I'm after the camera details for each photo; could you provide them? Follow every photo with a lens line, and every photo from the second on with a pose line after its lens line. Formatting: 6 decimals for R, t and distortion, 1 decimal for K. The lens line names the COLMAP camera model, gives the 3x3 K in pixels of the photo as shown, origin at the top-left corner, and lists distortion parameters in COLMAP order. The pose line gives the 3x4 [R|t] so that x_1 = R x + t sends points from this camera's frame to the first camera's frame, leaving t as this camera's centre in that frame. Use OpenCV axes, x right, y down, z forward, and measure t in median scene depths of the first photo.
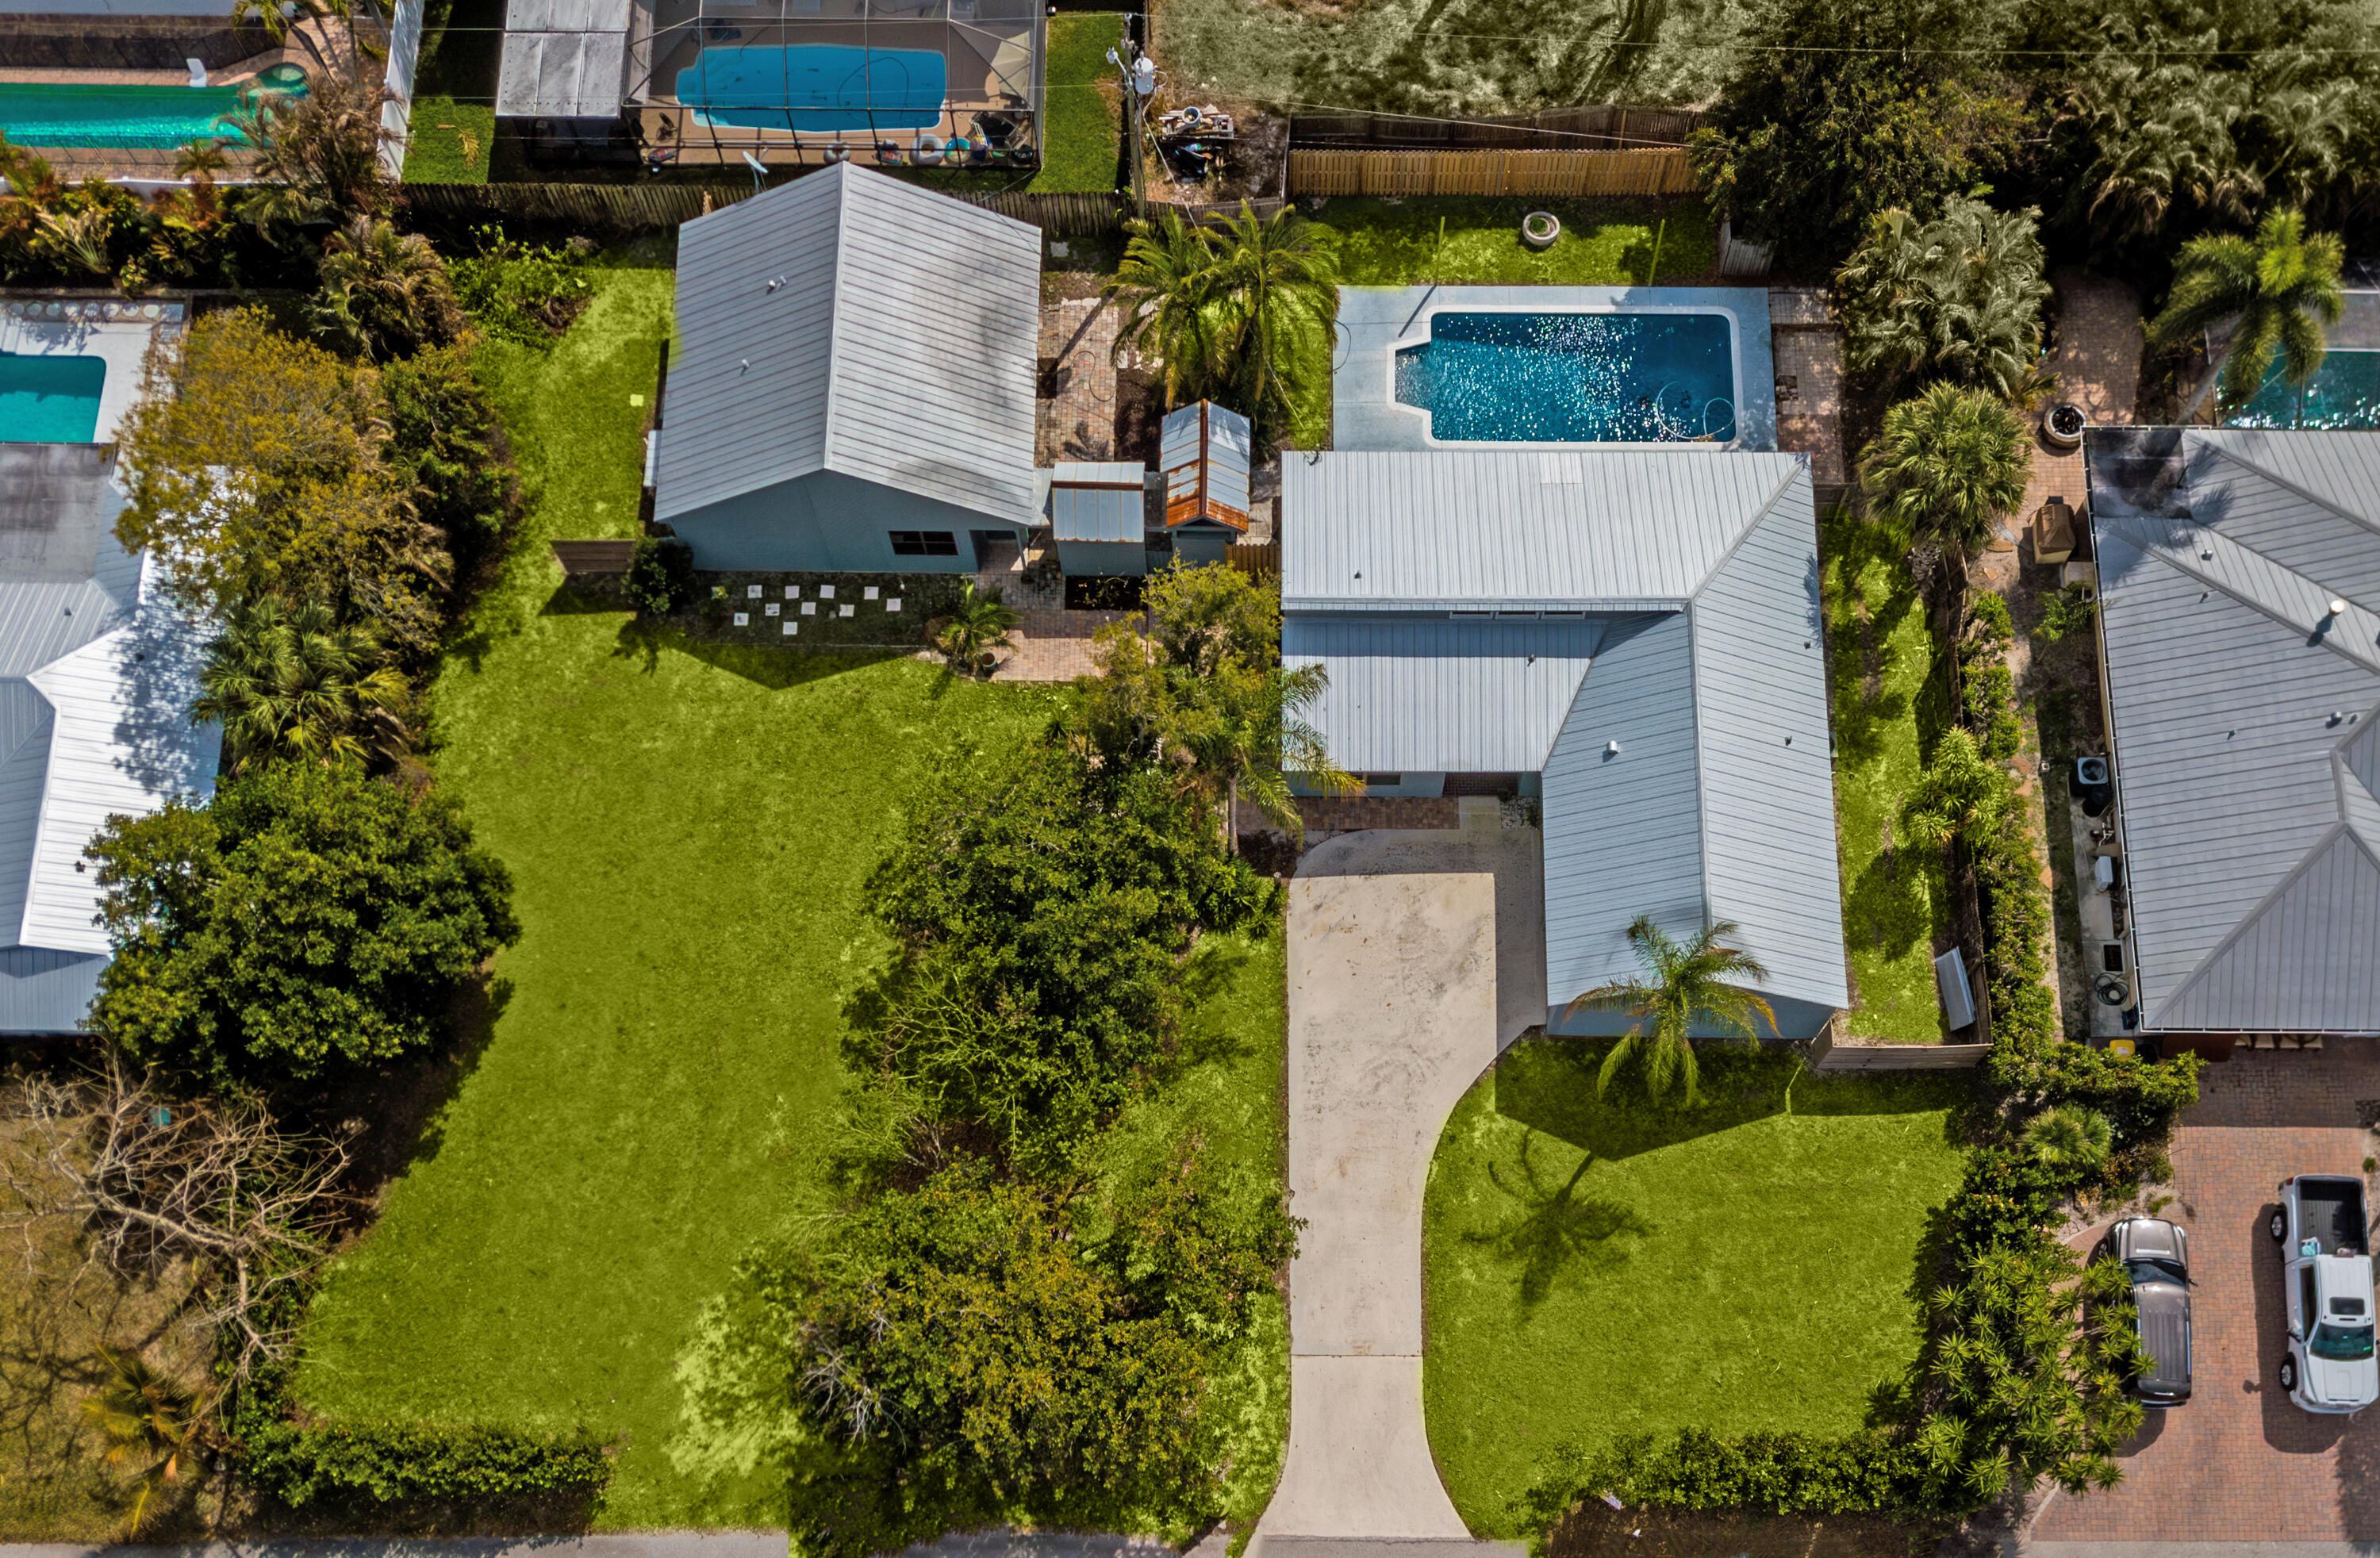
lens RADIAL K [[2174.5, 0, 1190.0], [0, 2174.5, 779.0], [0, 0, 1]] dist [0.076309, -0.226378]
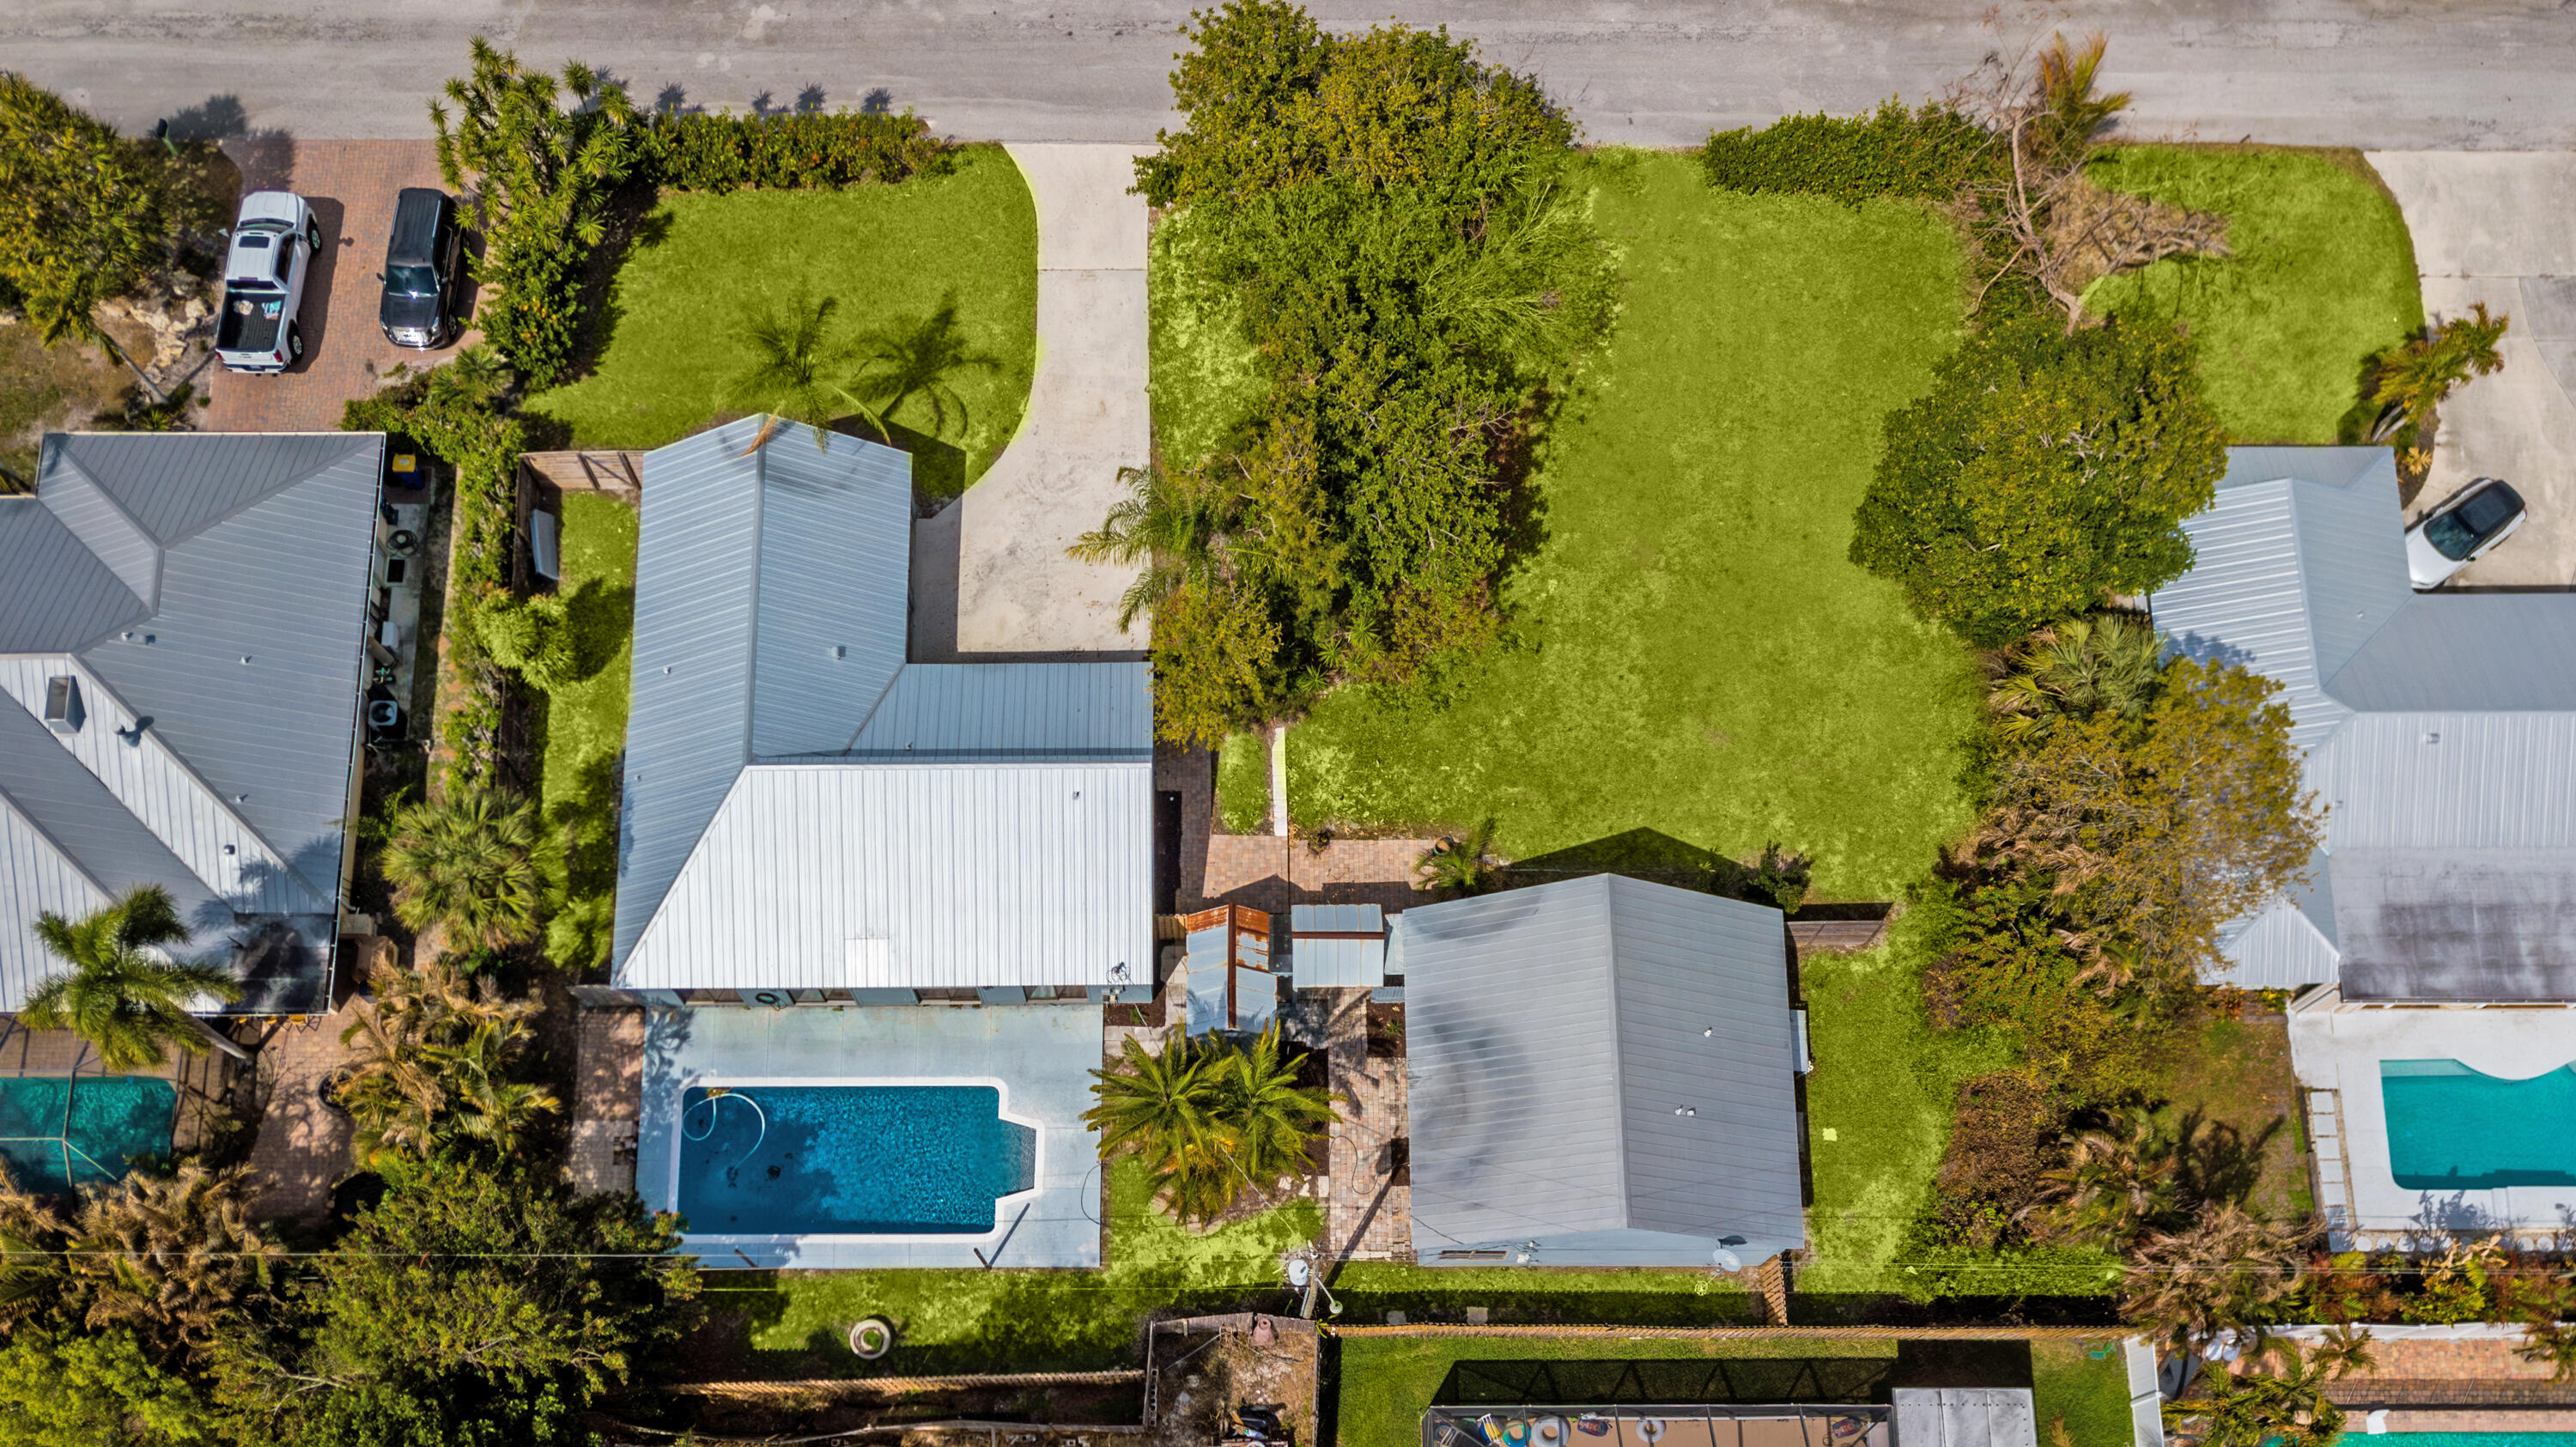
lens RADIAL K [[2018.1, 0, 1284.3], [0, 2018.1, 885.6], [0, 0, 1]] dist [0.068469, -0.169382]
pose [[-0.999659, 0.024196, -0.009799, -0.009390], [-0.025915, -0.874580, 0.484188, -0.547782], [0.003145, 0.484277, 0.874909, 0.182354]]
